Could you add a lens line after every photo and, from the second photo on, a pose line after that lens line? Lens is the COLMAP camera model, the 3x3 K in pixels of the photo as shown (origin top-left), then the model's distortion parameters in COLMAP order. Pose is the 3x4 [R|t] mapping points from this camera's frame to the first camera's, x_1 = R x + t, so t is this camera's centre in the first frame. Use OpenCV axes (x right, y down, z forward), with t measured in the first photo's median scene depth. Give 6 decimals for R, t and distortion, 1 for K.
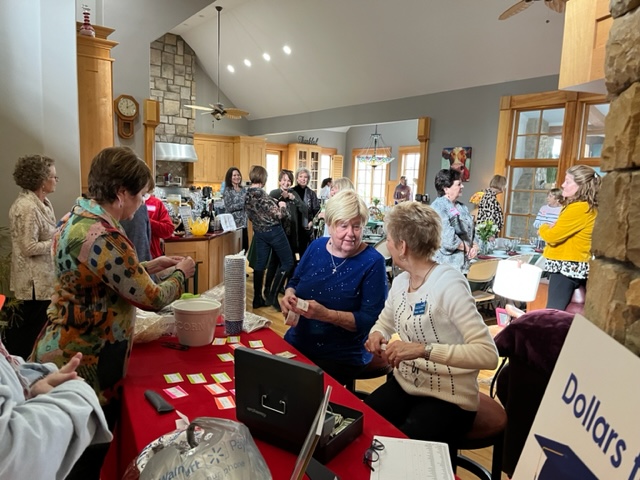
lens RADIAL K [[483.7, 0, 319.7], [0, 483.7, 239.8], [0, 0, 1]] dist [-0.001422, -0.000176]
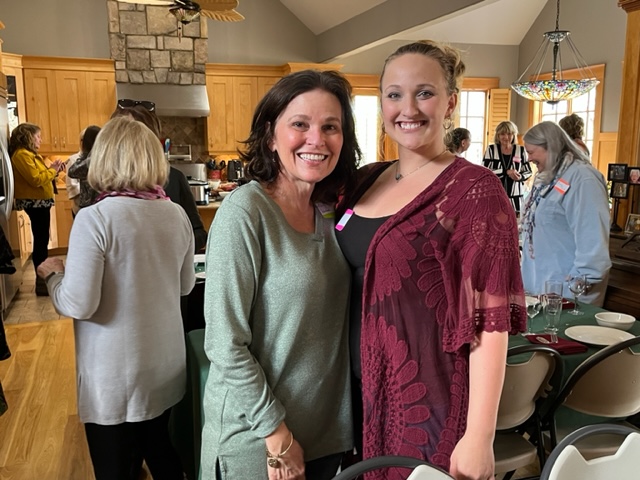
lens RADIAL K [[671.3, 0, 320.4], [0, 671.3, 241.2], [0, 0, 1]] dist [0.001357, 0.000000]
pose [[0.934834, 0.006182, -0.355031, 0.136235], [-0.002646, 0.999942, 0.010443, -0.026538], [0.355075, -0.008823, 0.934796, 0.328662]]
